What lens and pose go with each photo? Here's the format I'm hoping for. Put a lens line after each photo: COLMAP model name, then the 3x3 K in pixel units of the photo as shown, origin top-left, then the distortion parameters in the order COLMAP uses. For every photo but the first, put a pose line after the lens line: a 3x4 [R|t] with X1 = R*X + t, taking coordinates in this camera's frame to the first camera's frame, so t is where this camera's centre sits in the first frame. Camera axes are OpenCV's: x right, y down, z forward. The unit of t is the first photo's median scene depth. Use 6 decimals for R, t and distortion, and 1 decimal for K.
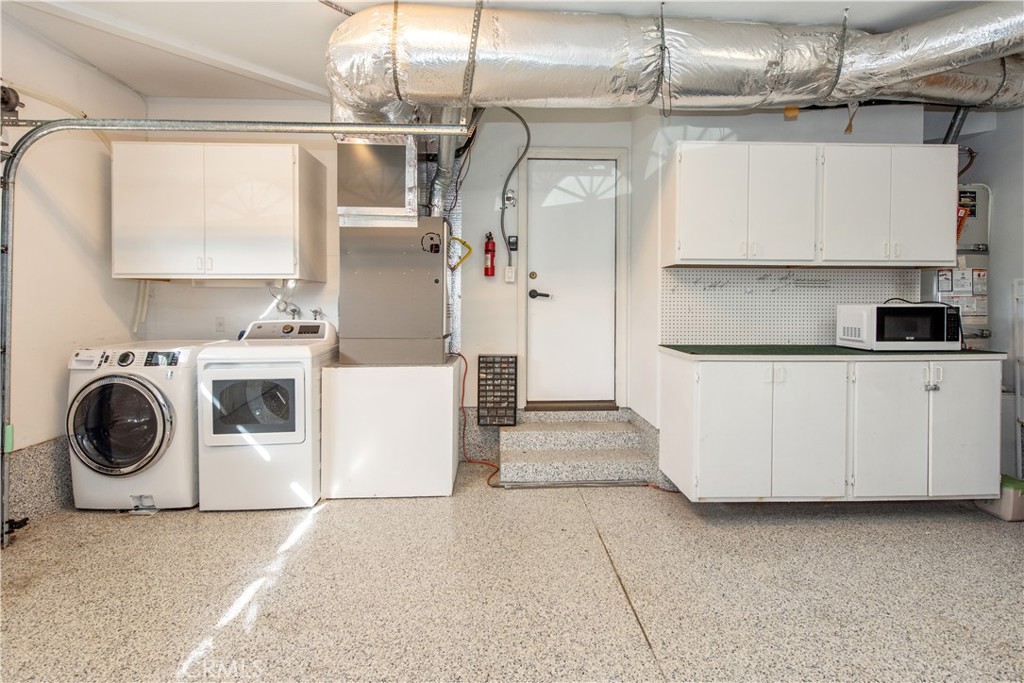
lens RADIAL K [[540.1, 0, 512.3], [0, 540.1, 310.9], [0, 0, 1]] dist [0.011299, -0.001095]
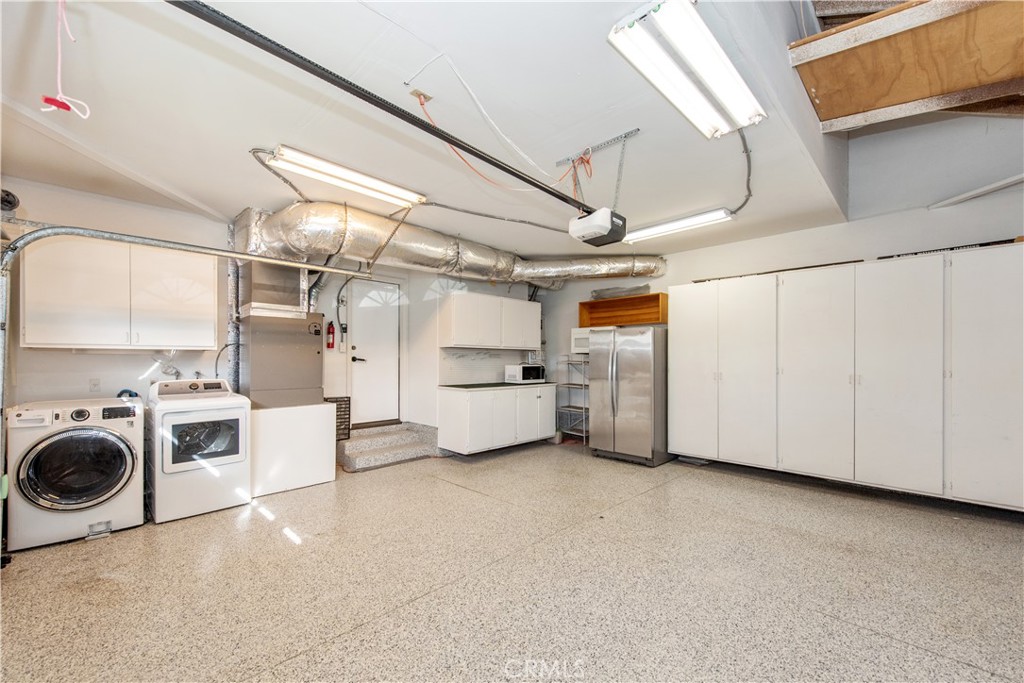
lens RADIAL K [[414.2, 0, 511.9], [0, 414.2, 361.2], [0, 0, 1]] dist [0.009617, -0.000118]
pose [[0.735275, -0.002542, 0.677764, -0.585102], [0.006049, 0.999978, -0.002812, -0.023132], [-0.677742, 0.006168, 0.735274, -0.332629]]
